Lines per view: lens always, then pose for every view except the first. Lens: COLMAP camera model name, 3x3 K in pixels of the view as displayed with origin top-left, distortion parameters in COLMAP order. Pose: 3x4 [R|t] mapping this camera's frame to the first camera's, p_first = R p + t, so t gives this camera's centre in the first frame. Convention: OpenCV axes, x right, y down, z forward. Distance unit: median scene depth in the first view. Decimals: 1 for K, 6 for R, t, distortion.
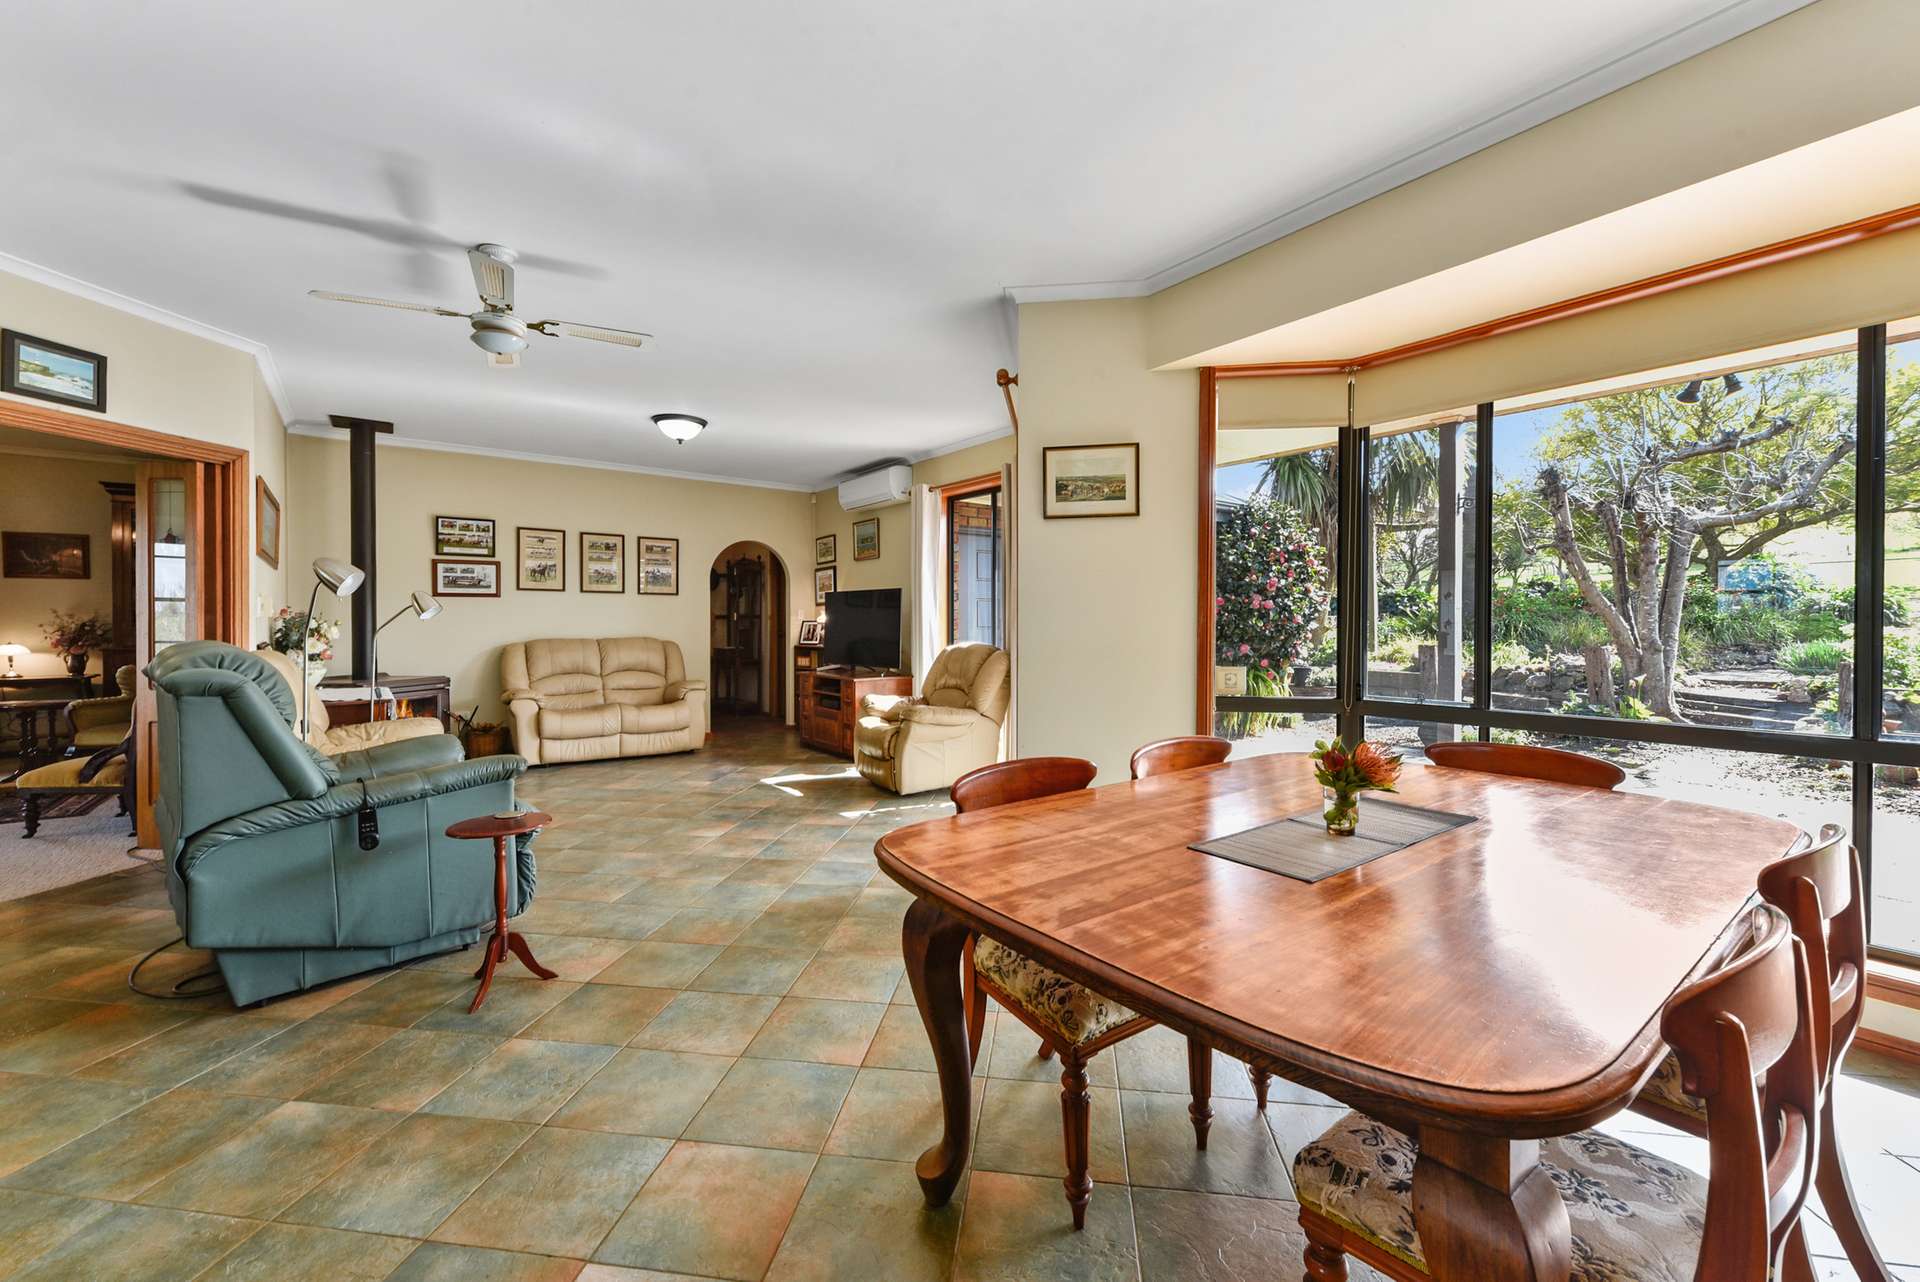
lens RADIAL K [[769.2, 0, 963.0], [0, 769.2, 623.1], [0, 0, 1]] dist [-0.003370, -0.000437]
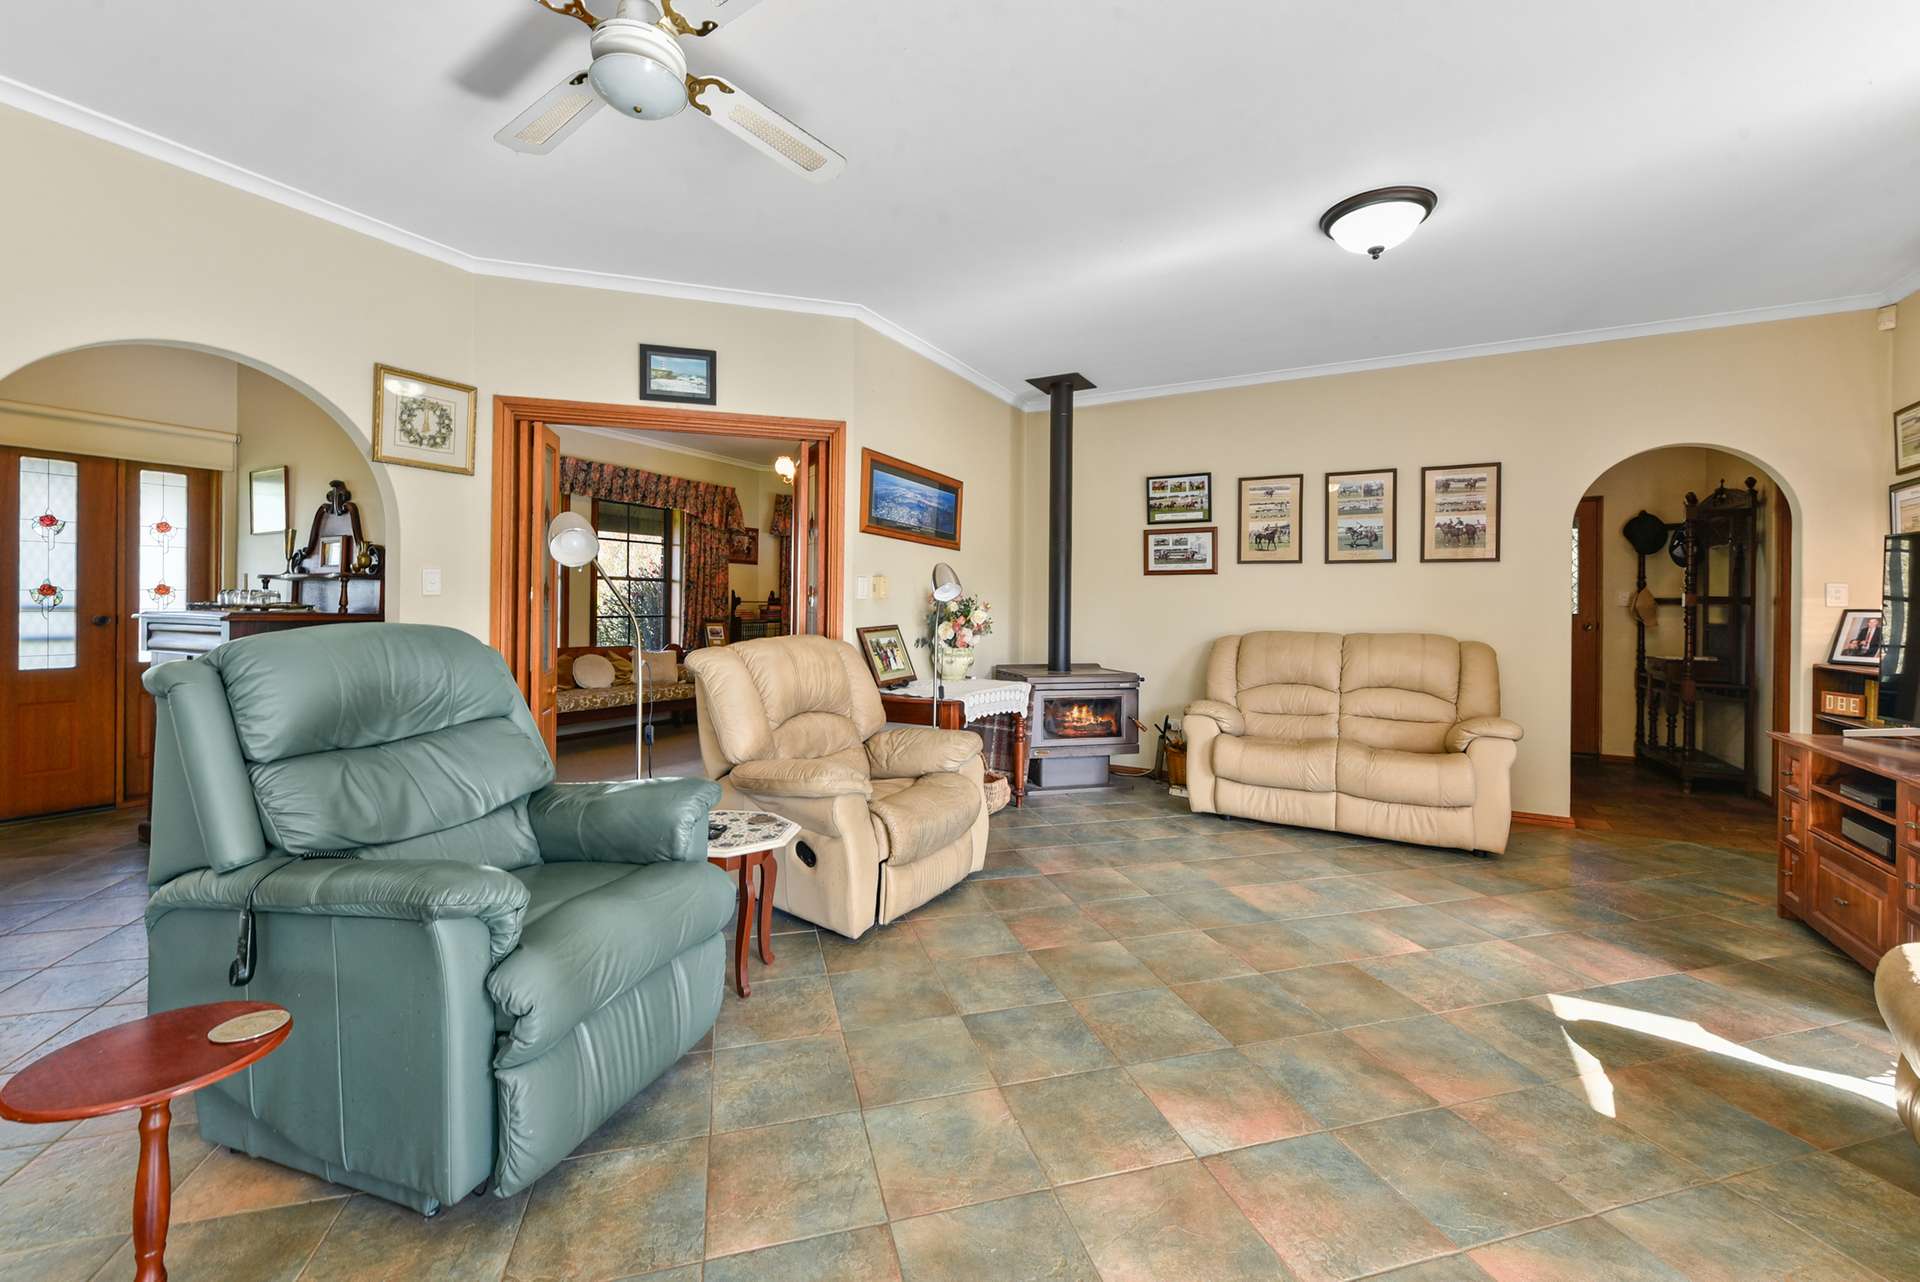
lens RADIAL K [[769.2, 0, 949.3], [0, 769.2, 604.0], [0, 0, 1]] dist [-0.003370, -0.000437]
pose [[0.387786, 0.000510, -0.921749, -0.007440], [-0.009585, 0.999948, -0.003480, 0.001049], [0.921700, 0.010184, 0.387771, 0.468031]]
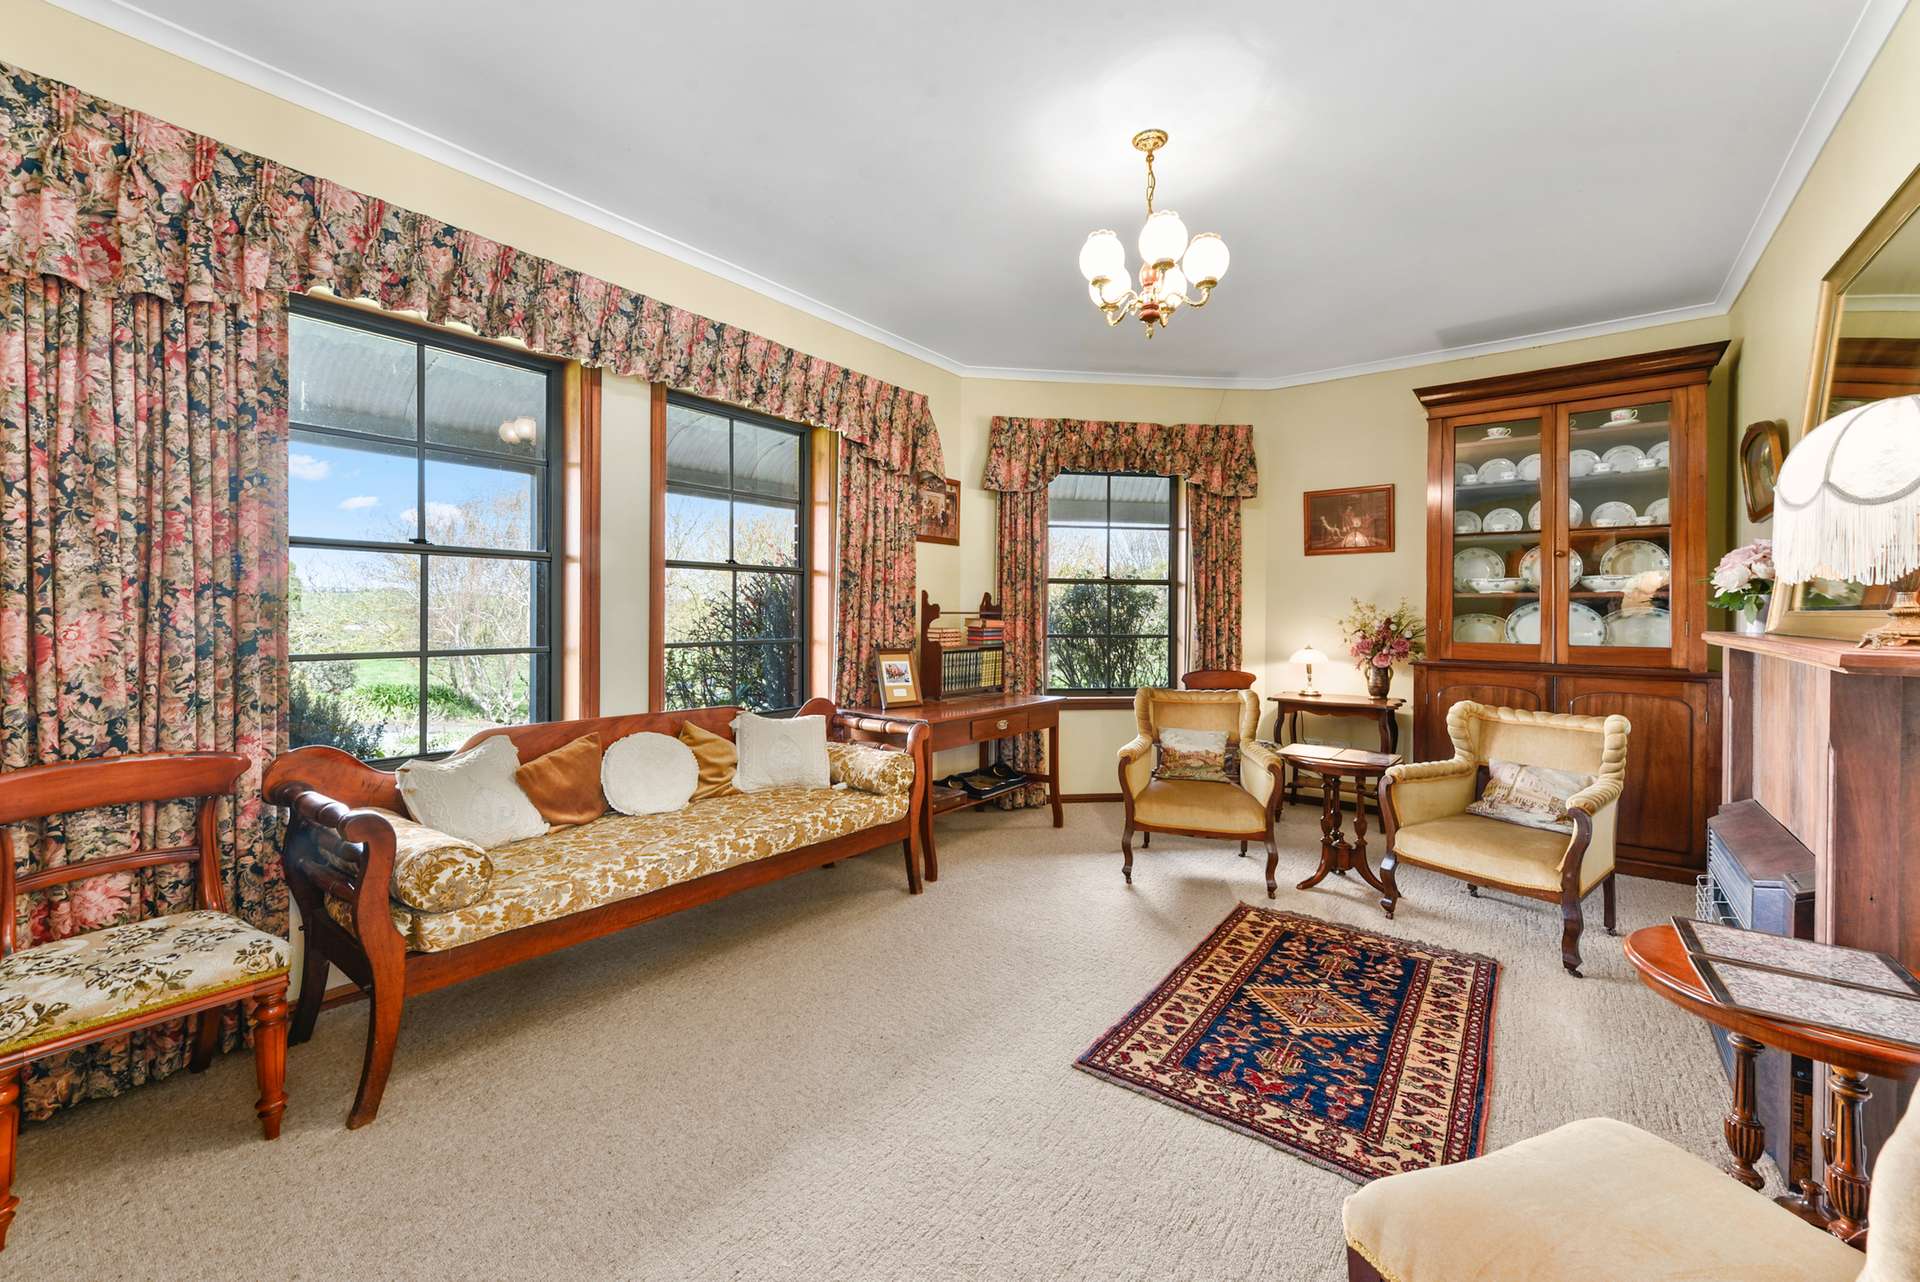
lens RADIAL K [[769.2, 0, 970.7], [0, 769.2, 615.3], [0, 0, 1]] dist [-0.003370, -0.000437]
pose [[0.269930, 0.003522, -0.962873, -0.623472], [-0.006060, 0.999980, 0.001959, -0.002680], [0.962861, 0.005306, 0.269946, 0.487592]]
